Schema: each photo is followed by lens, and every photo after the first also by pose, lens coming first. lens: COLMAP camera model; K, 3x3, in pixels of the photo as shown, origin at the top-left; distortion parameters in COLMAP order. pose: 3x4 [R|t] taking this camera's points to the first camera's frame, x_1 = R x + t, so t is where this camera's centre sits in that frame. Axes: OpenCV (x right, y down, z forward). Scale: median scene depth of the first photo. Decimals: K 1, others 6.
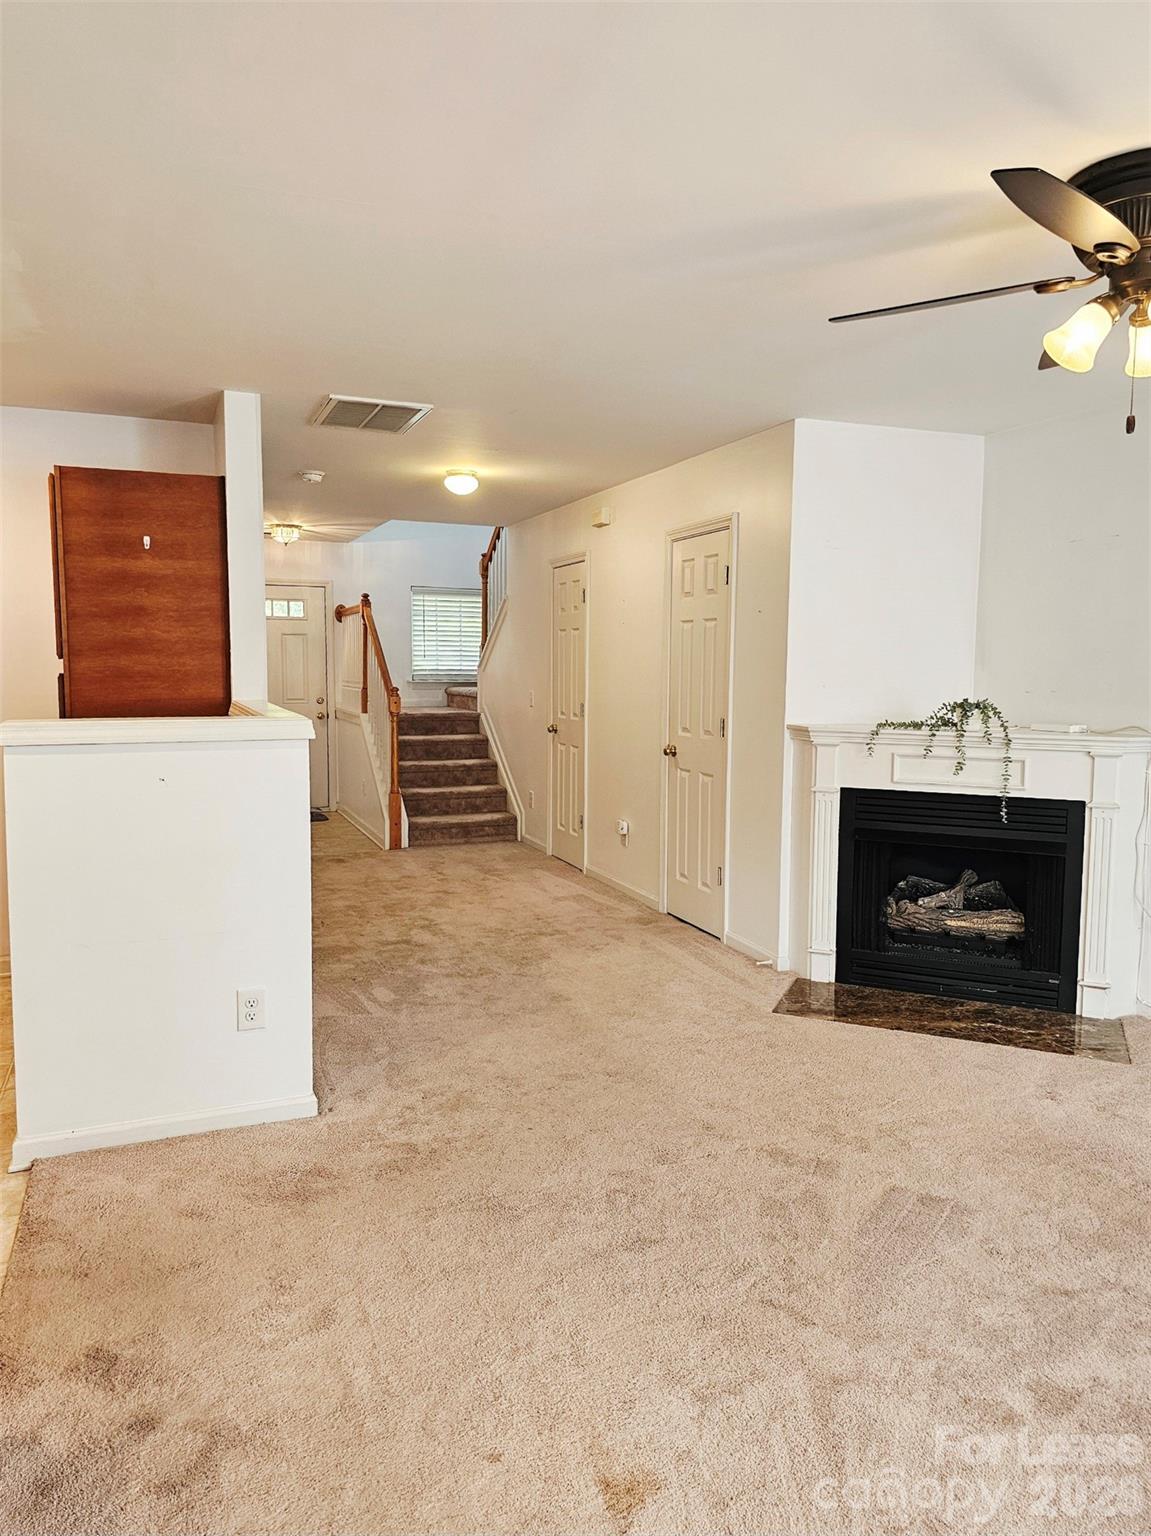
lens RADIAL K [[1062.2, 0, 571.2], [0, 1062.2, 768.8], [0, 0, 1]] dist [0.117984, -0.143034]
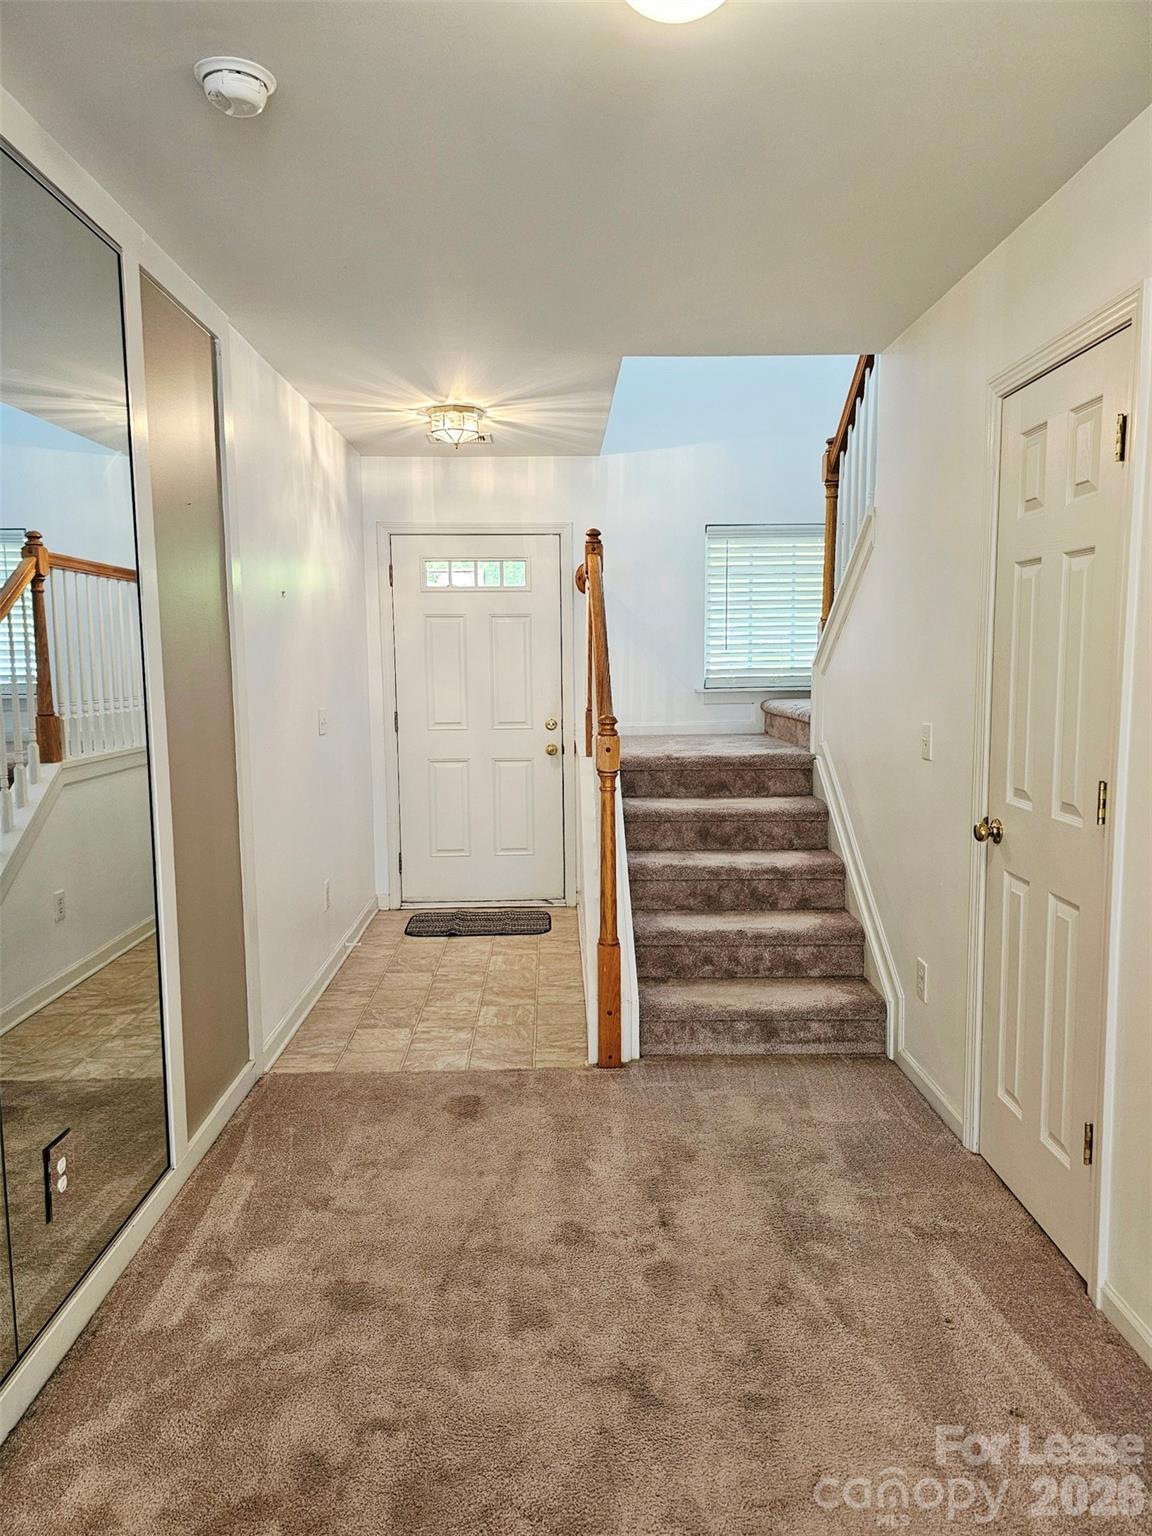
lens RADIAL K [[1062.2, 0, 571.7], [0, 1062.2, 768.8], [0, 0, 1]] dist [0.117984, -0.143034]
pose [[0.940267, 0.018574, -0.339930, -0.022415], [-0.016274, 0.999821, 0.009616, -0.051010], [0.340048, -0.003510, 0.940402, 0.501620]]
